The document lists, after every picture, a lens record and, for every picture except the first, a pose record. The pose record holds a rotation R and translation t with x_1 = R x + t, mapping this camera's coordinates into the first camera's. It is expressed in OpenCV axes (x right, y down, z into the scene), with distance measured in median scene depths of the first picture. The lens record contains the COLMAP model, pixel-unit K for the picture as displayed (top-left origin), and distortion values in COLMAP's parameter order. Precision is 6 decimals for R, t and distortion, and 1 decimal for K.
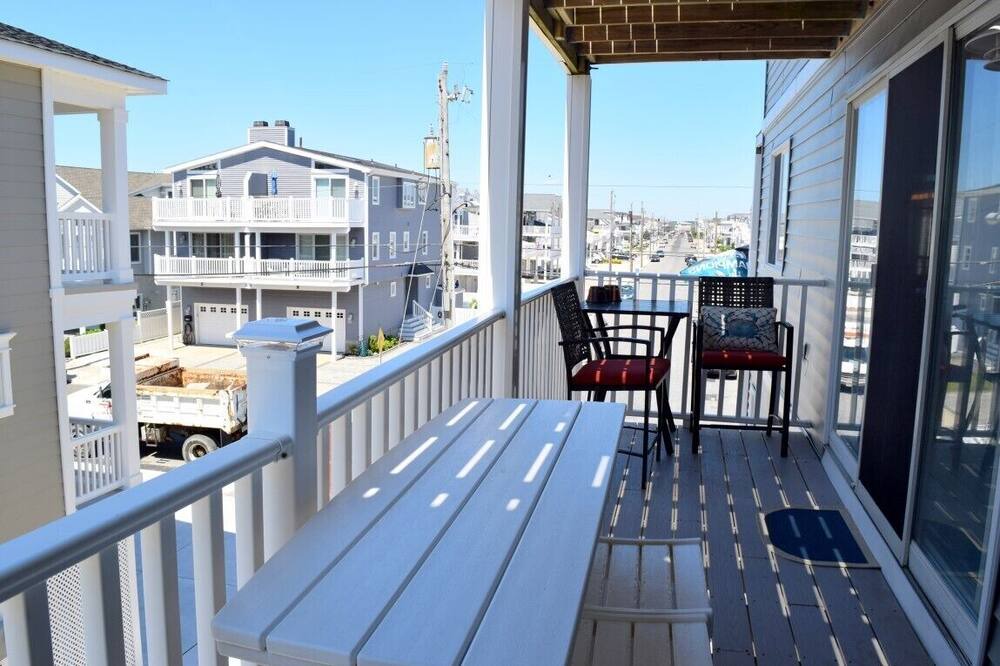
lens RADIAL K [[795.8, 0, 501.5], [0, 795.8, 361.7], [0, 0, 1]] dist [-0.081494, 0.004440]
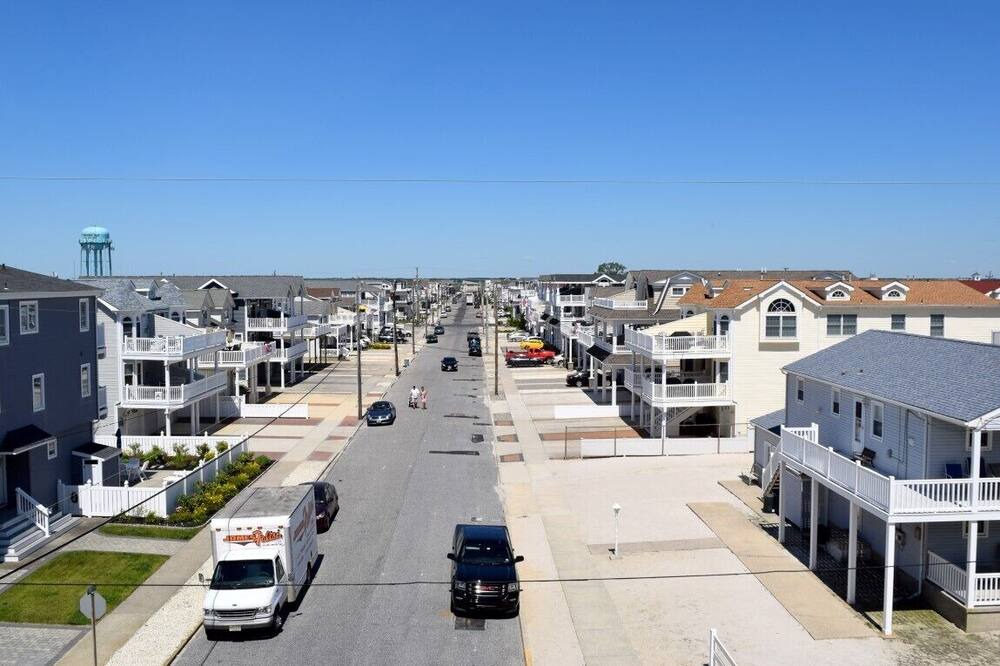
lens RADIAL K [[787.1, 0, 500.0], [0, 787.1, 333.0], [0, 0, 1]] dist [-0.101344, 0.033006]
pose [[0.970496, -0.033546, 0.238770, 0.134935], [0.051523, 0.996254, -0.069452, -0.155329], [-0.235546, 0.079705, 0.968589, 0.364319]]
